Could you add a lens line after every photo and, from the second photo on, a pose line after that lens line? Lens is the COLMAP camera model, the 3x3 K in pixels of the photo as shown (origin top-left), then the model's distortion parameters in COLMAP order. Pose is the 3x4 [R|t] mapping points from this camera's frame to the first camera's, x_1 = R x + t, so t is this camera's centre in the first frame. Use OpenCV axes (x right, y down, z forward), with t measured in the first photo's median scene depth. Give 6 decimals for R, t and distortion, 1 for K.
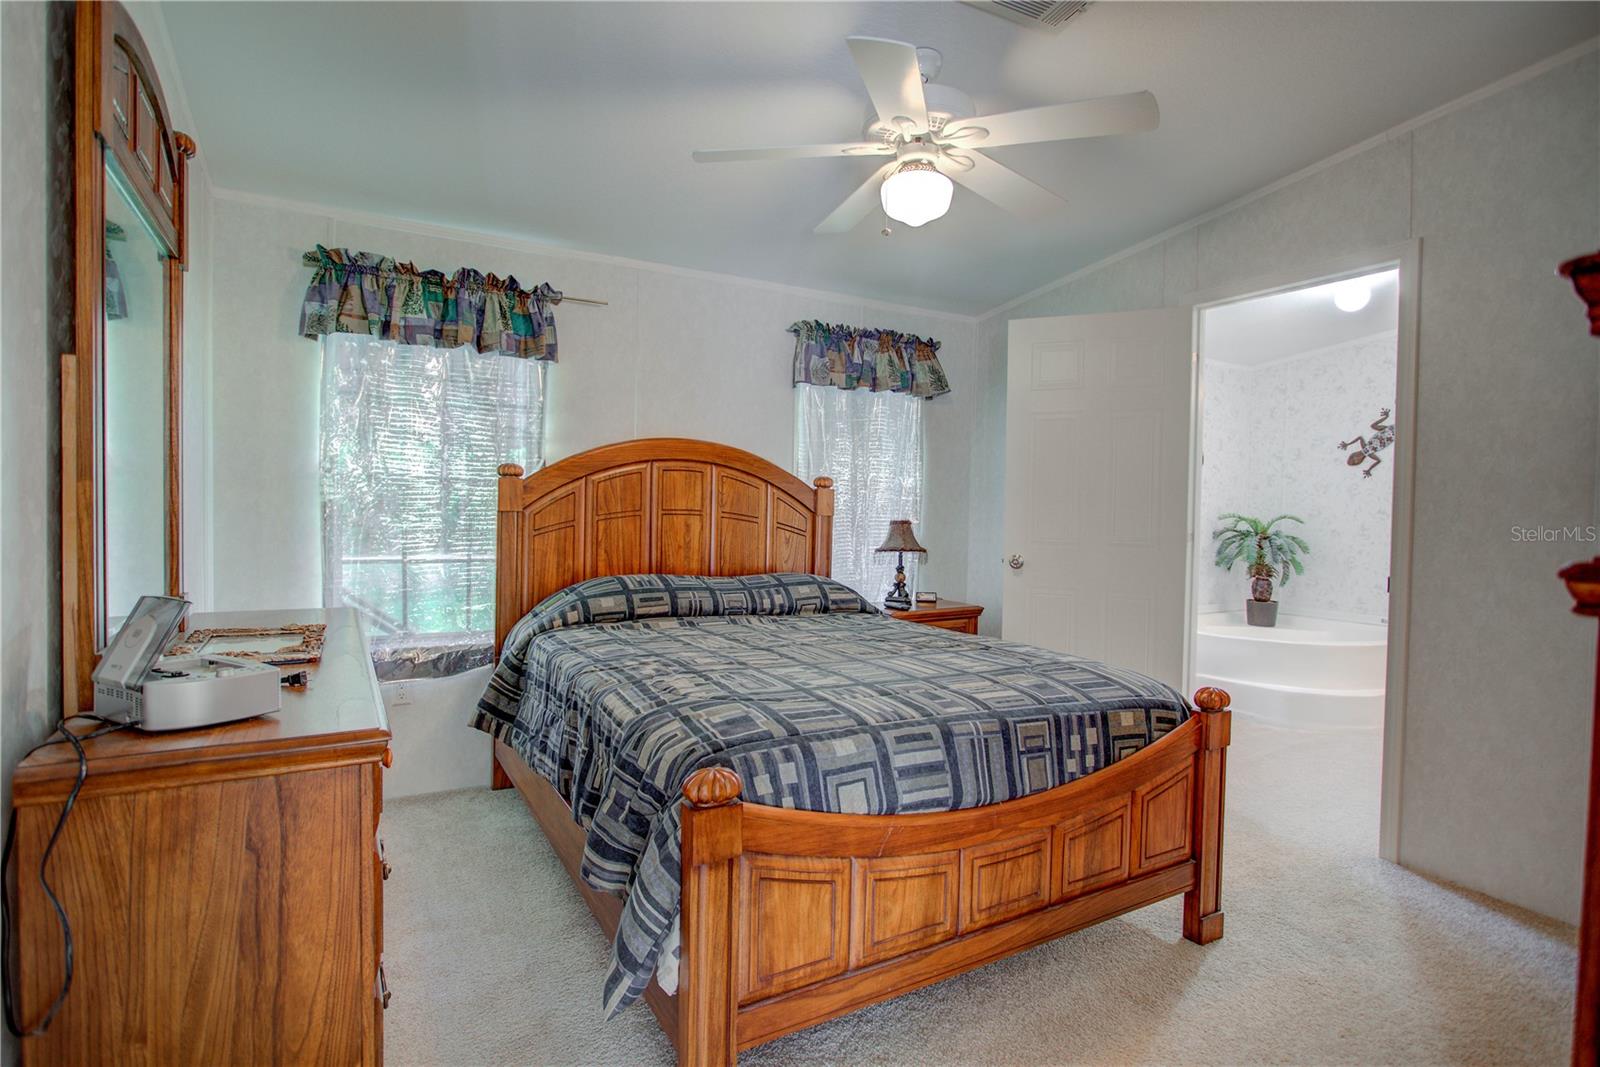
lens RADIAL K [[822.7, 0, 779.4], [0, 822.7, 529.9], [0, 0, 1]] dist [-0.020277, 0.009147]
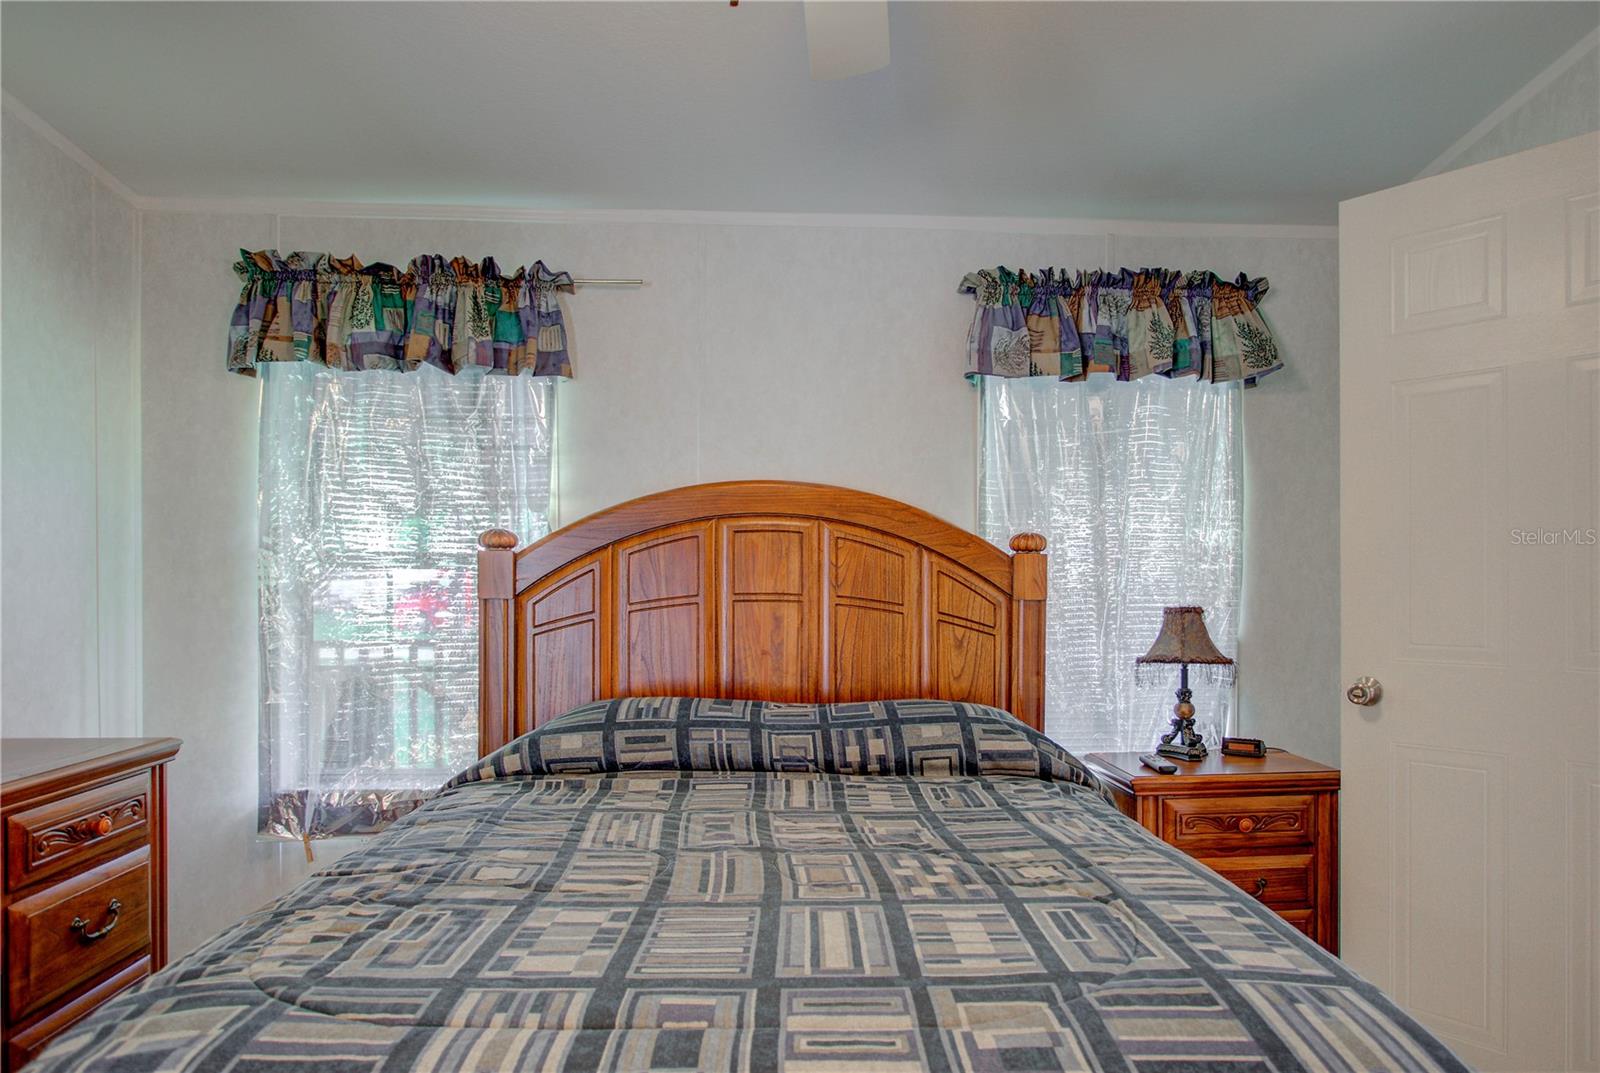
lens RADIAL K [[1021.6, 0, 834.5], [0, 1021.6, 585.4], [0, 0, 1]] dist [-0.017849, 0.004452]
pose [[0.901480, -0.016395, -0.432510, 0.287896], [0.002806, 0.999483, -0.032039, -0.005989], [0.432812, 0.027669, 0.901060, 0.347230]]
